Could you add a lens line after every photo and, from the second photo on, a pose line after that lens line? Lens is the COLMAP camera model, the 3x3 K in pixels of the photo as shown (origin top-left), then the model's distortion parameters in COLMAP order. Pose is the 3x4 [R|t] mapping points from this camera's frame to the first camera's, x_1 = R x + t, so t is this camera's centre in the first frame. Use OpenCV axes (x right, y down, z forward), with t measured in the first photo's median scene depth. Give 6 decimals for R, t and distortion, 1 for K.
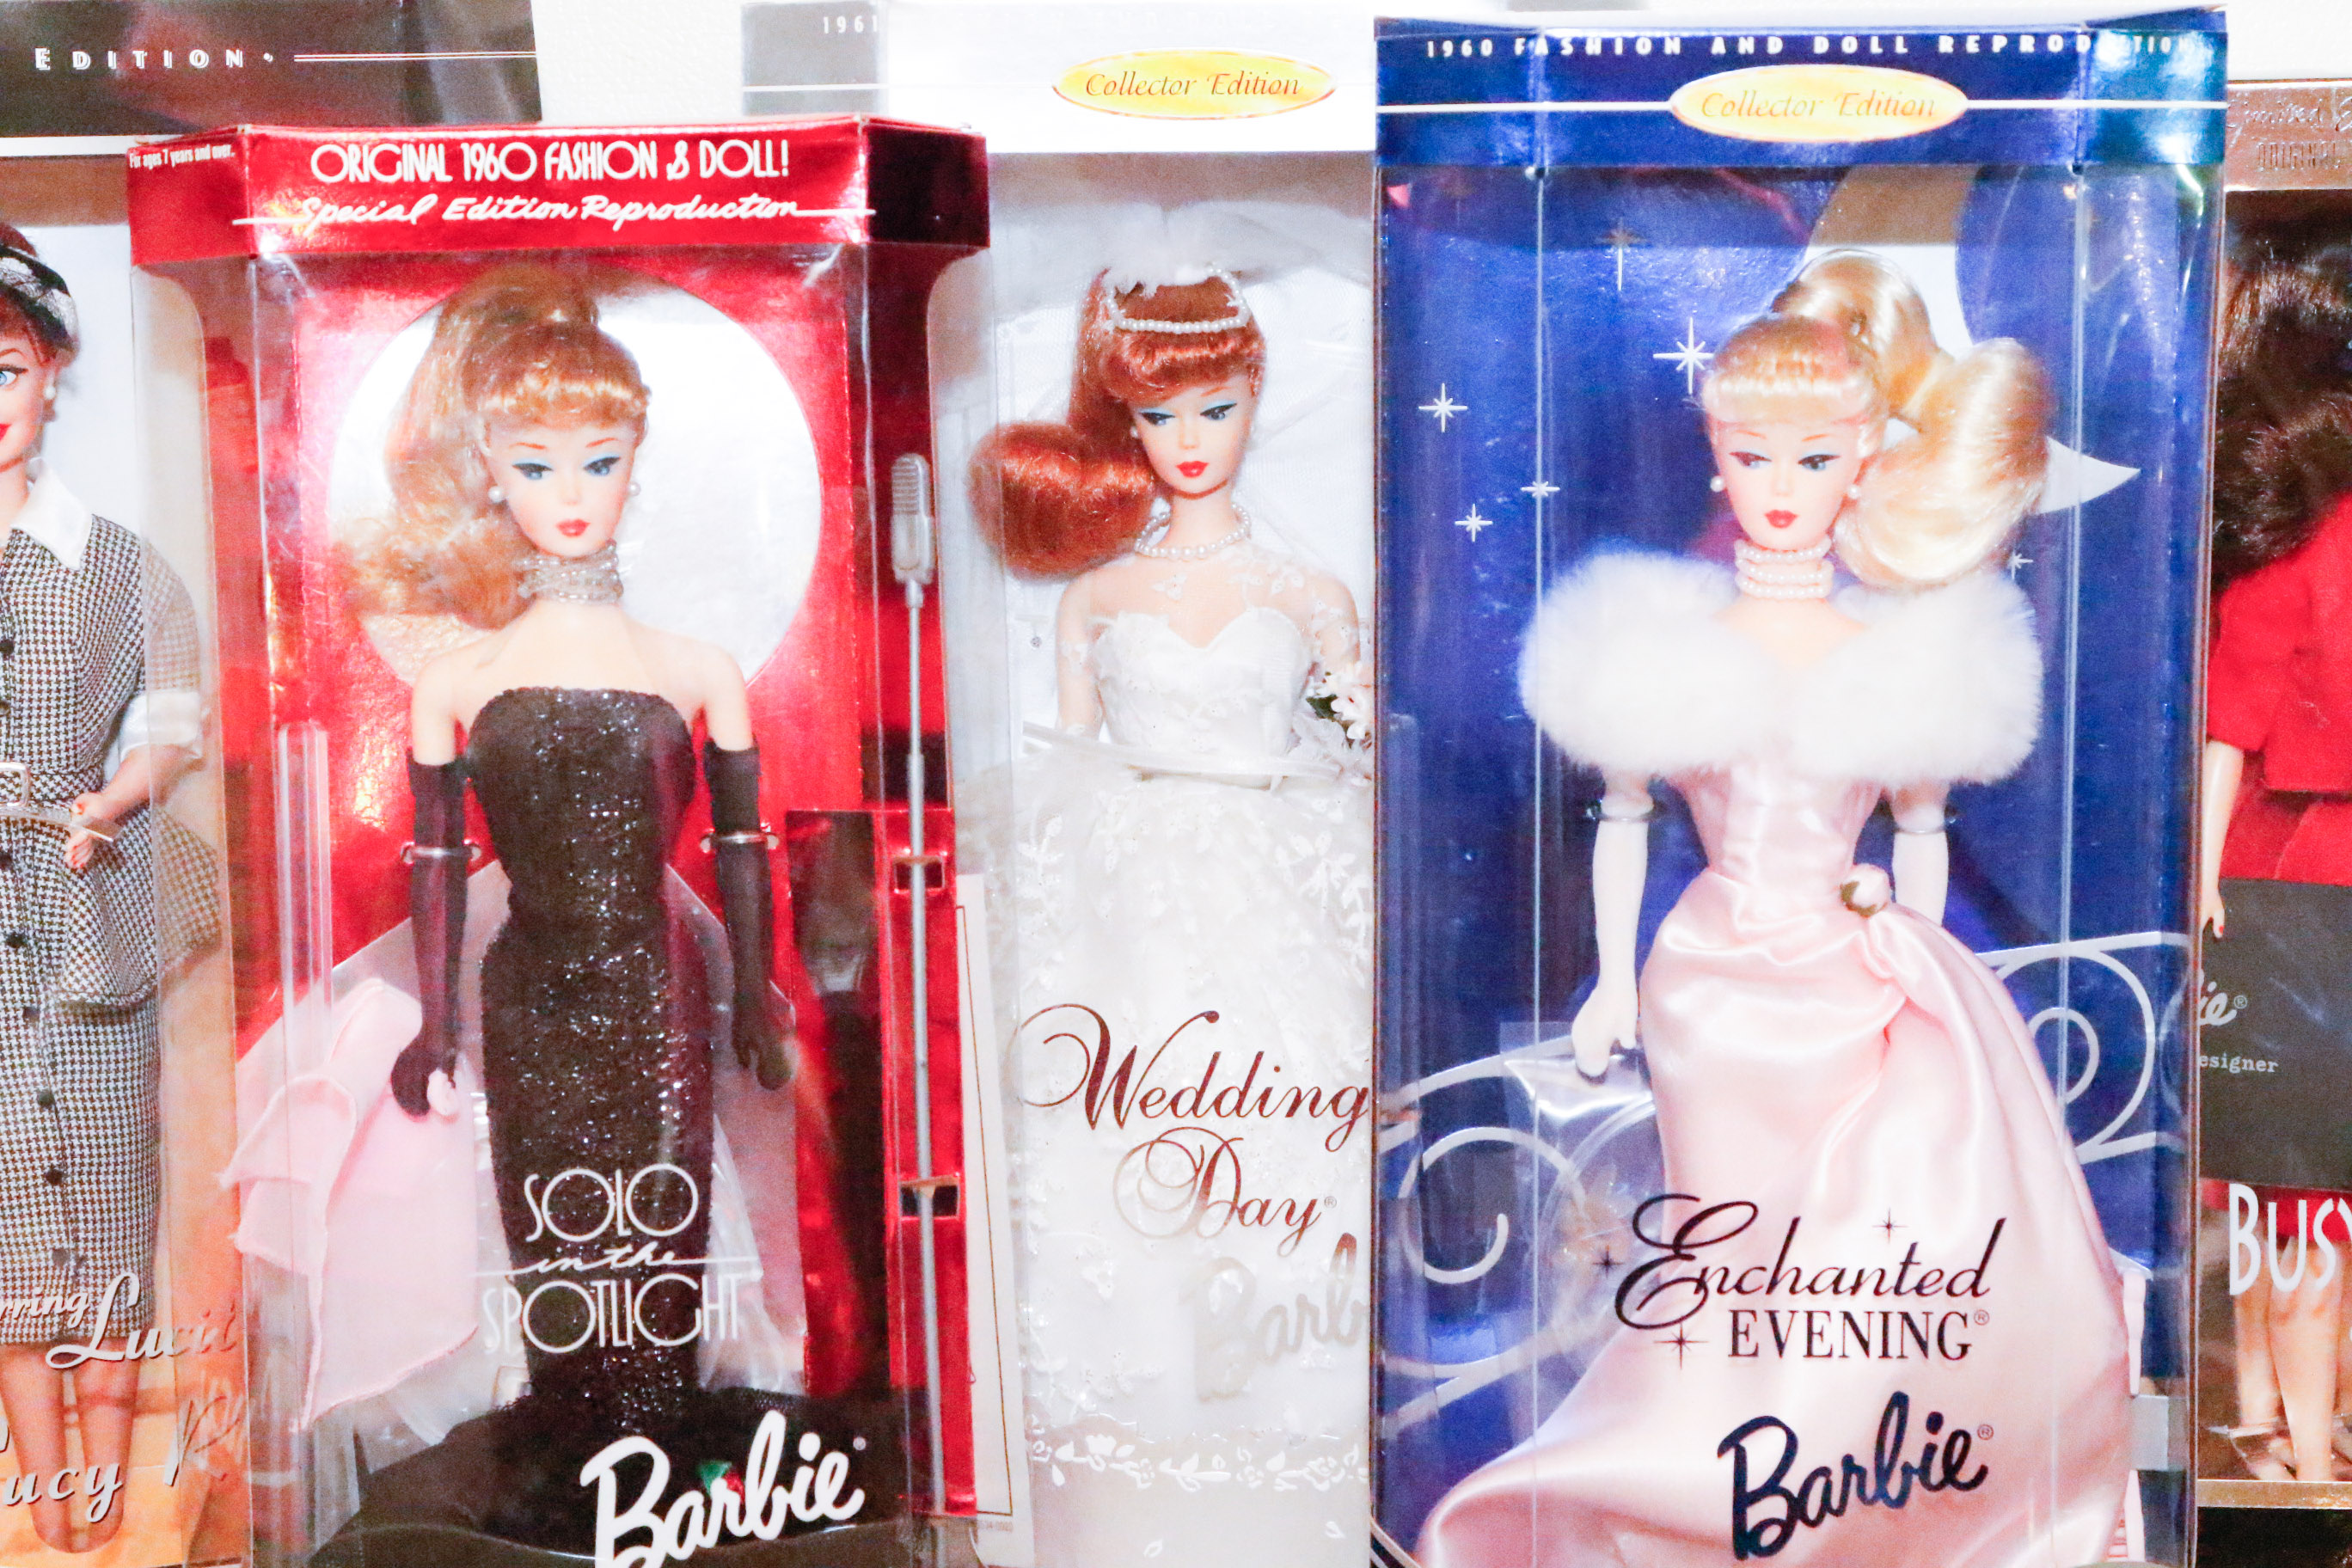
lens RADIAL K [[5078.2, 0, 1169.2], [0, 5078.2, 797.0], [0, 0, 1]] dist [0.106958, 0.000000]
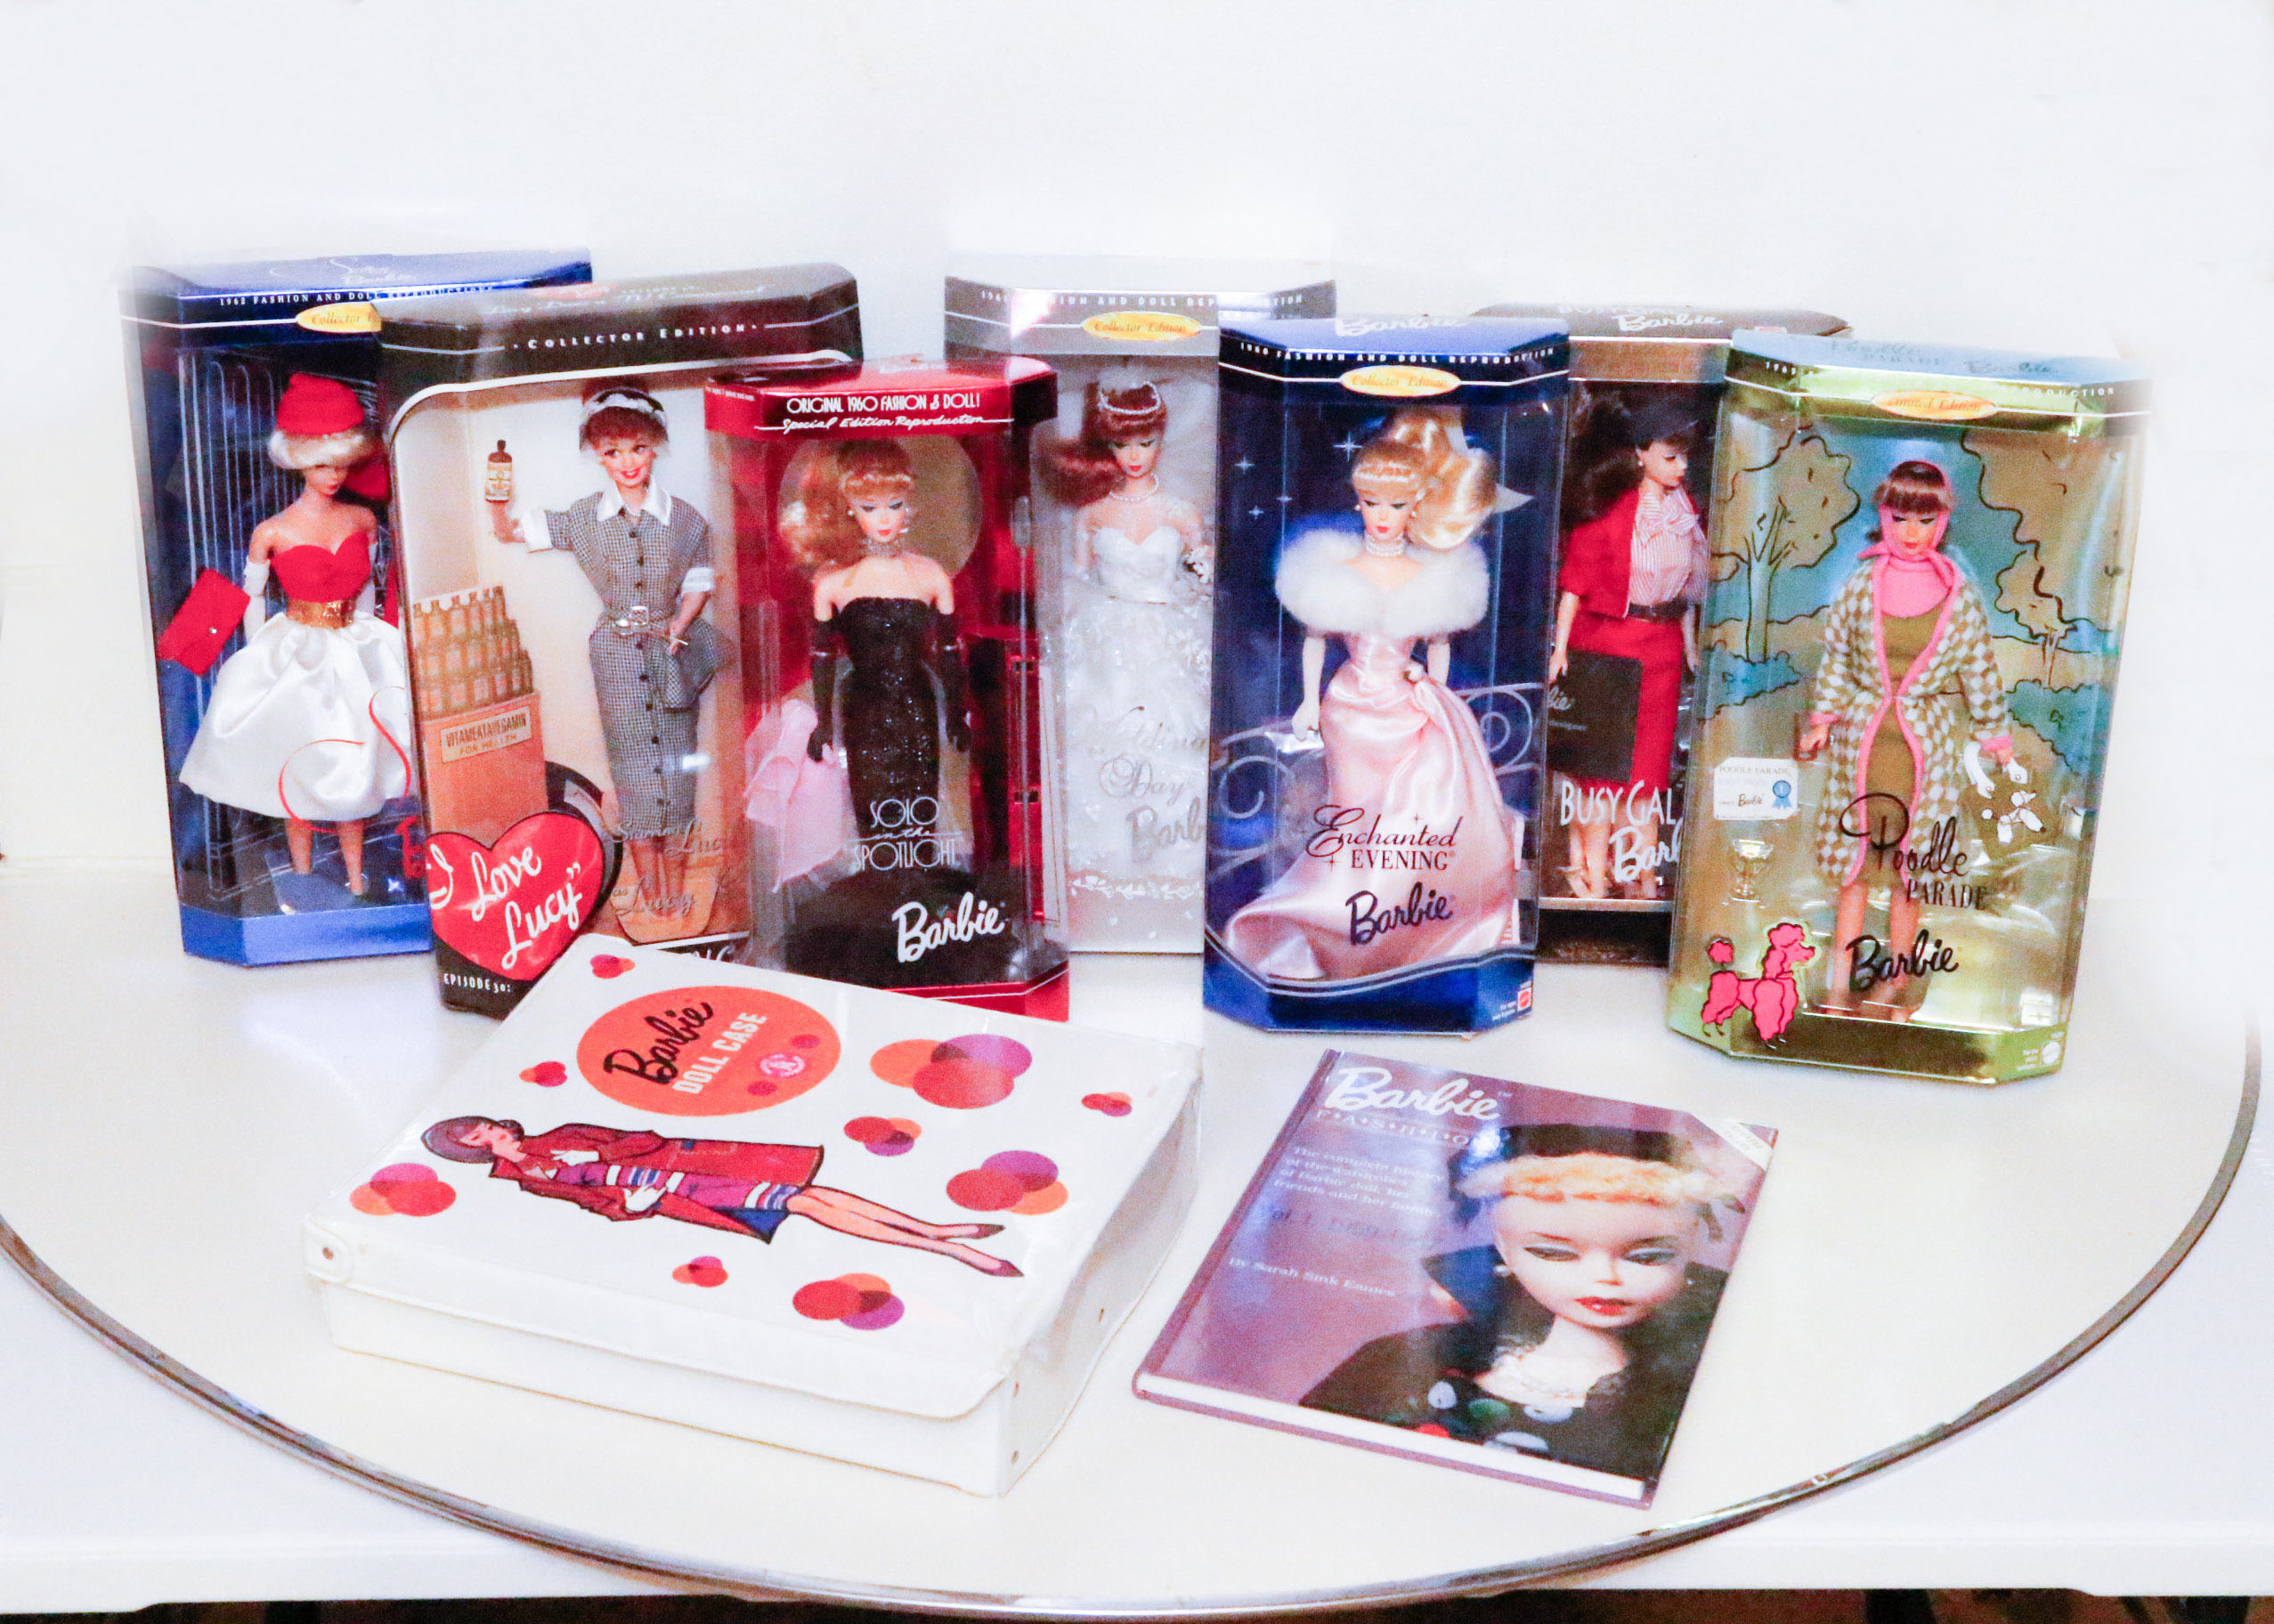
lens RADIAL K [[3541.6, 0, 1117.8], [0, 3541.6, 826.8], [0, 0, 1]] dist [-0.023591, 0.000000]
pose [[0.999649, 0.008365, 0.025153, -0.046994], [-0.013757, 0.974824, 0.222550, -0.290184], [-0.022658, -0.222818, 0.974597, -0.670942]]
